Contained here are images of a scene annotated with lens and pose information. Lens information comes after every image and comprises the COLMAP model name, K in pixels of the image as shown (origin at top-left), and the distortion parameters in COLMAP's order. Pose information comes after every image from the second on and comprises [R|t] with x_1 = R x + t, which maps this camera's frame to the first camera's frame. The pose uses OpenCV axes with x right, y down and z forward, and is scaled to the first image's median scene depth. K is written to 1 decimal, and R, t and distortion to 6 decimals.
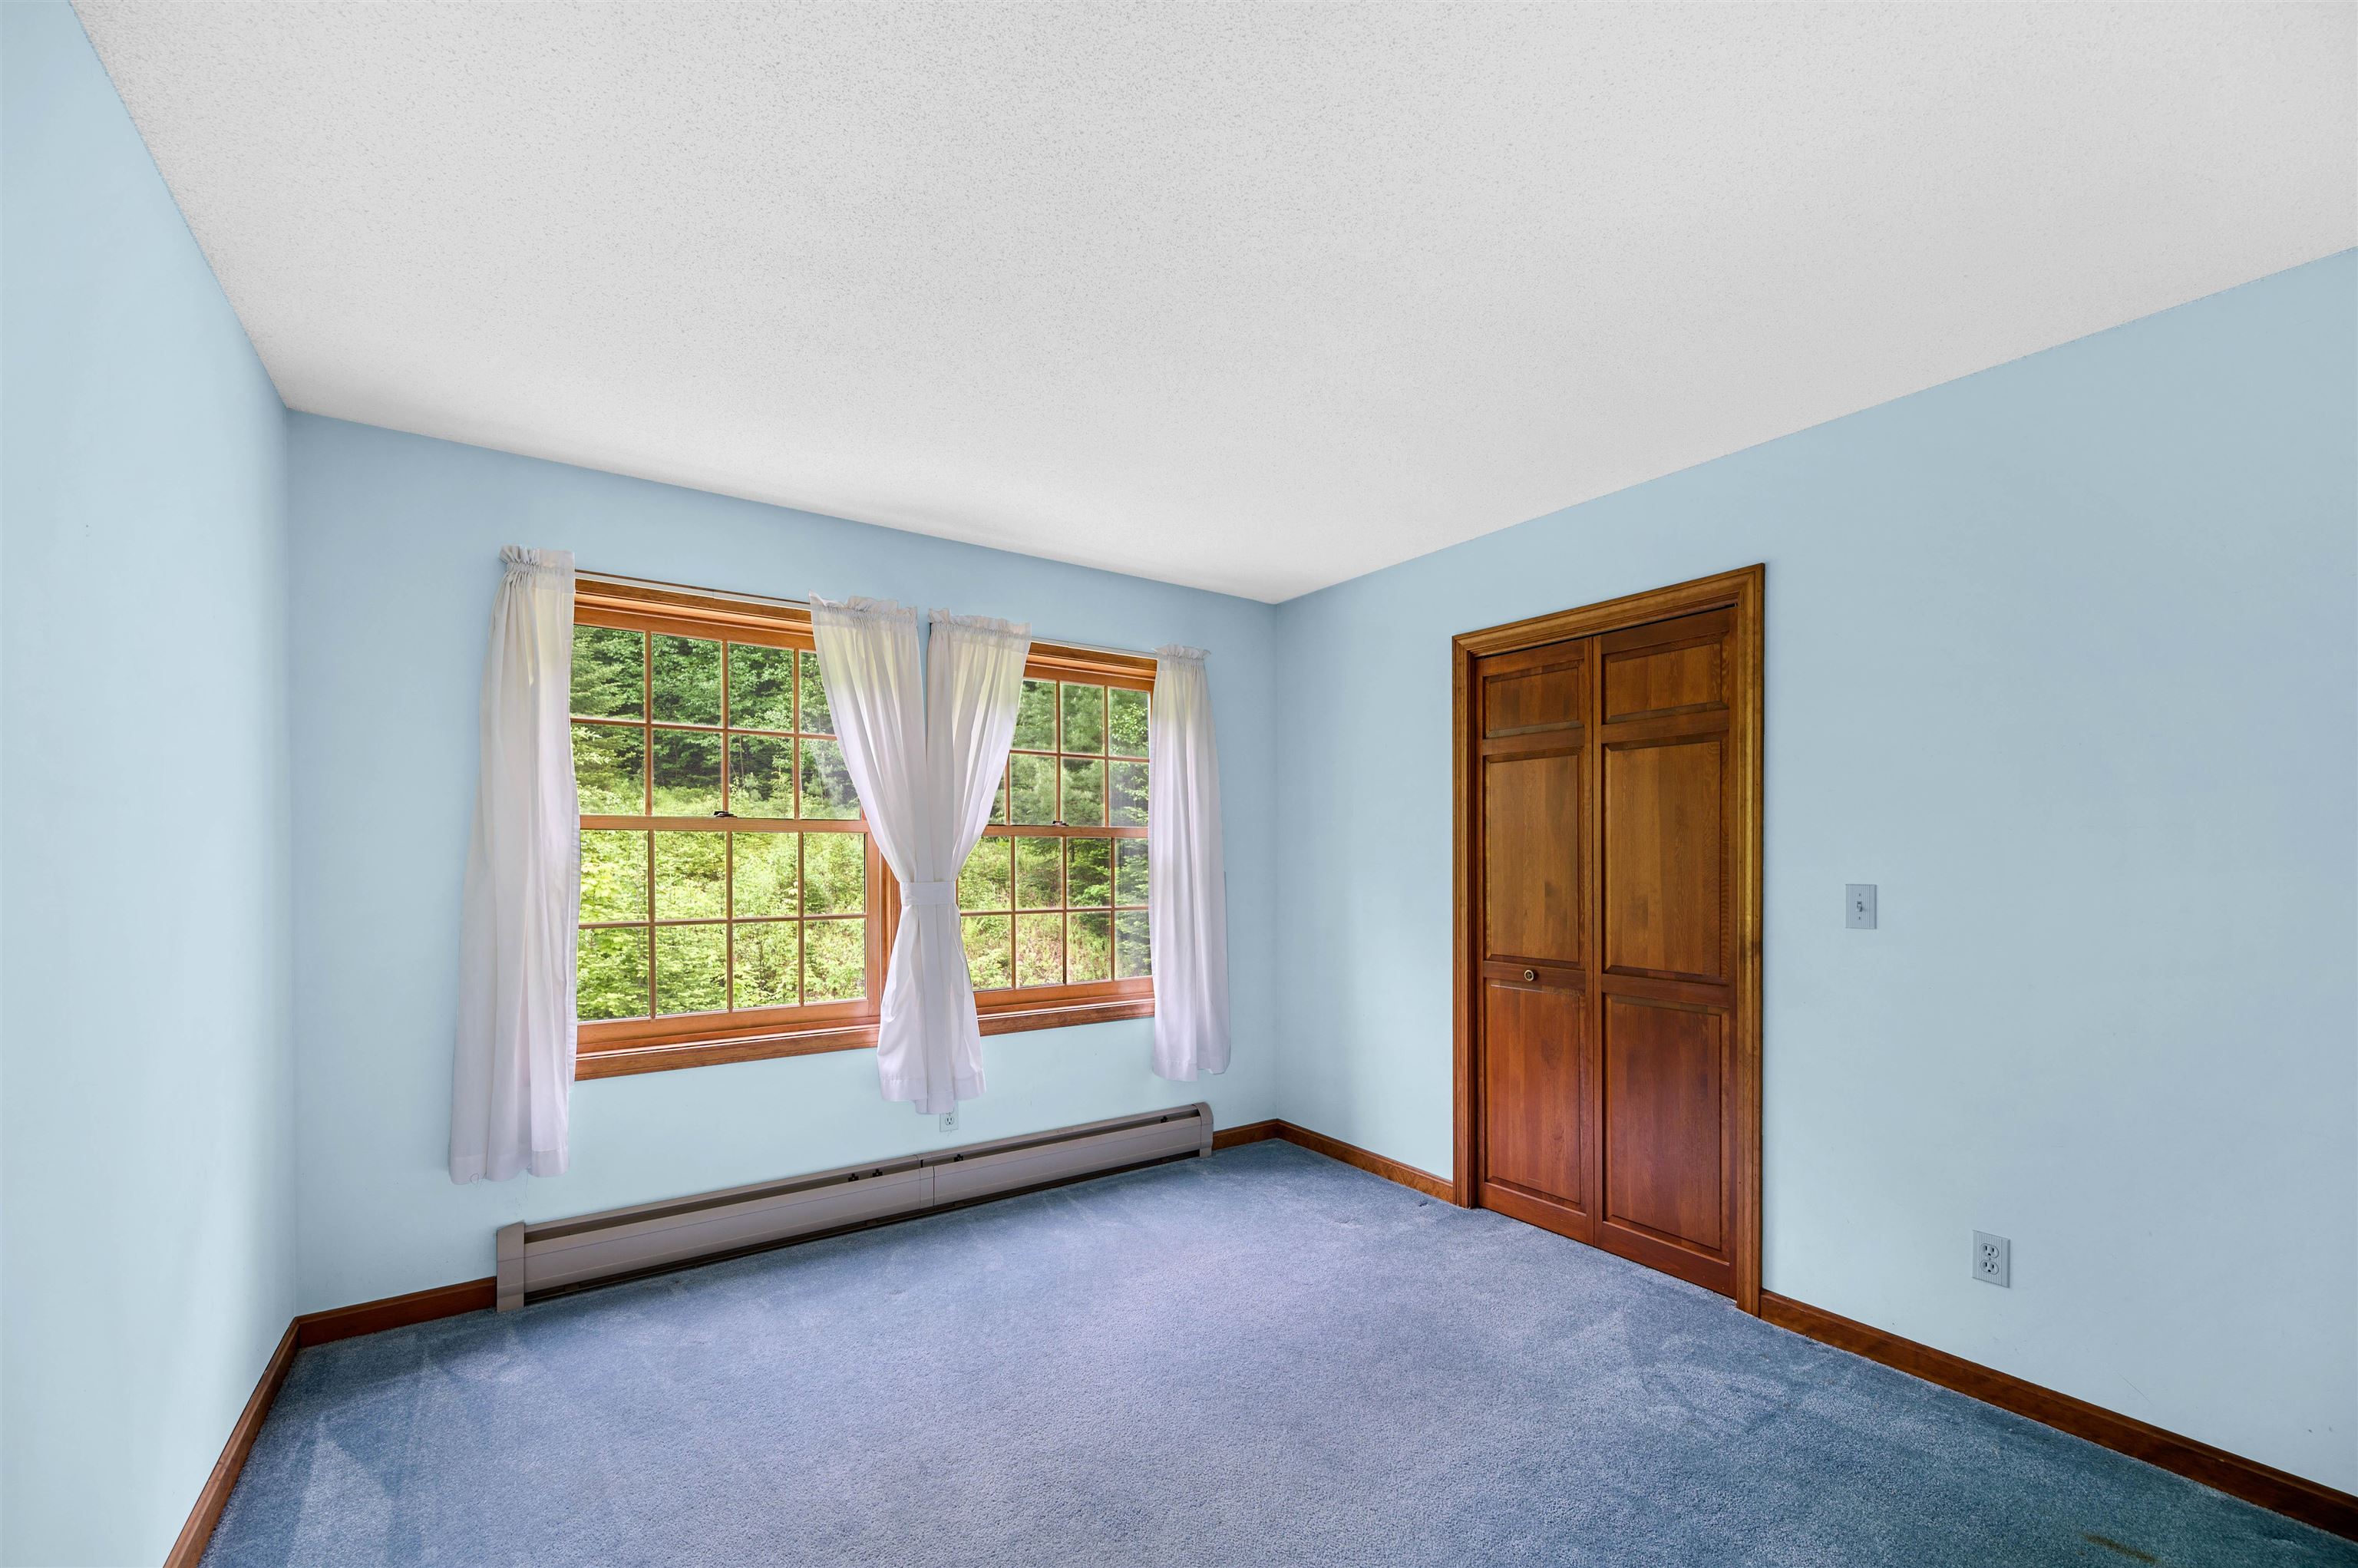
lens RADIAL K [[913.0, 0, 1083.3], [0, 913.0, 856.2], [0, 0, 1]] dist [-0.000320, -0.000013]
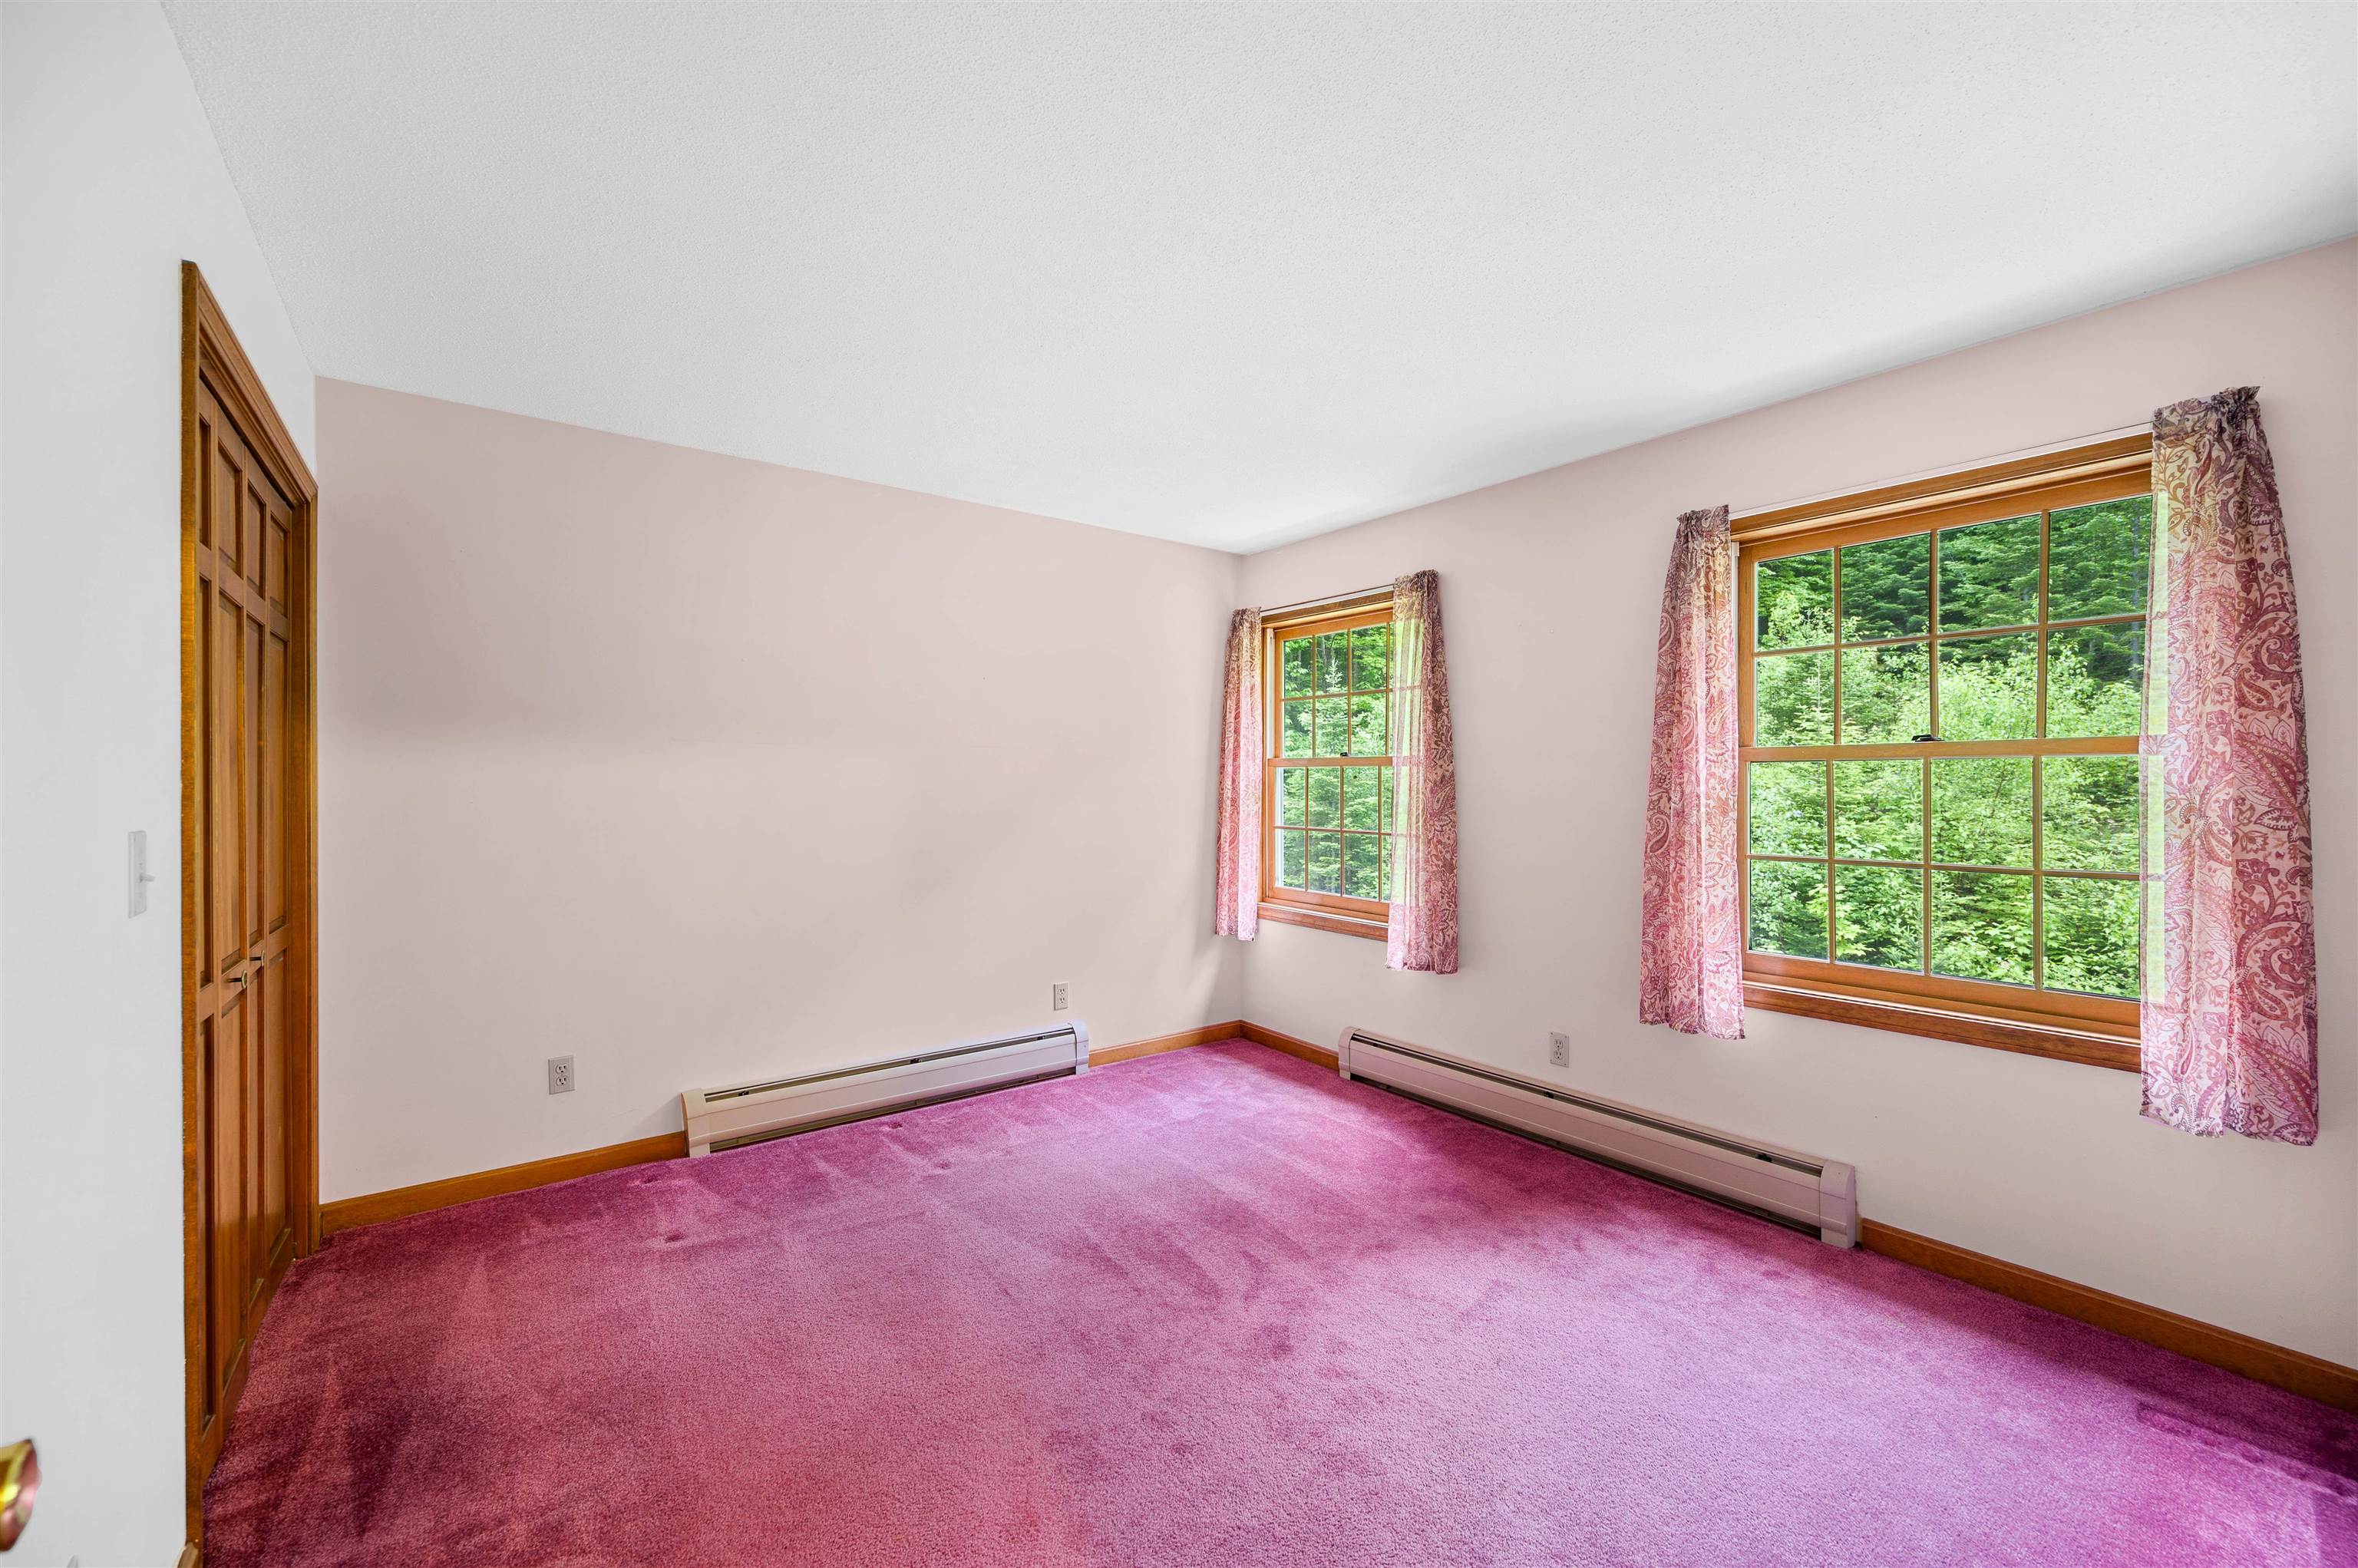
lens RADIAL K [[920.1, 0, 1179.0], [0, 920.1, 784.0], [0, 0, 1]] dist [0.000809, 0.000021]
pose [[0.100501, -0.003232, -0.994932, 0.418486], [-0.003483, 0.999987, -0.003600, 0.001655], [0.994931, 0.003827, 0.100489, 0.263309]]
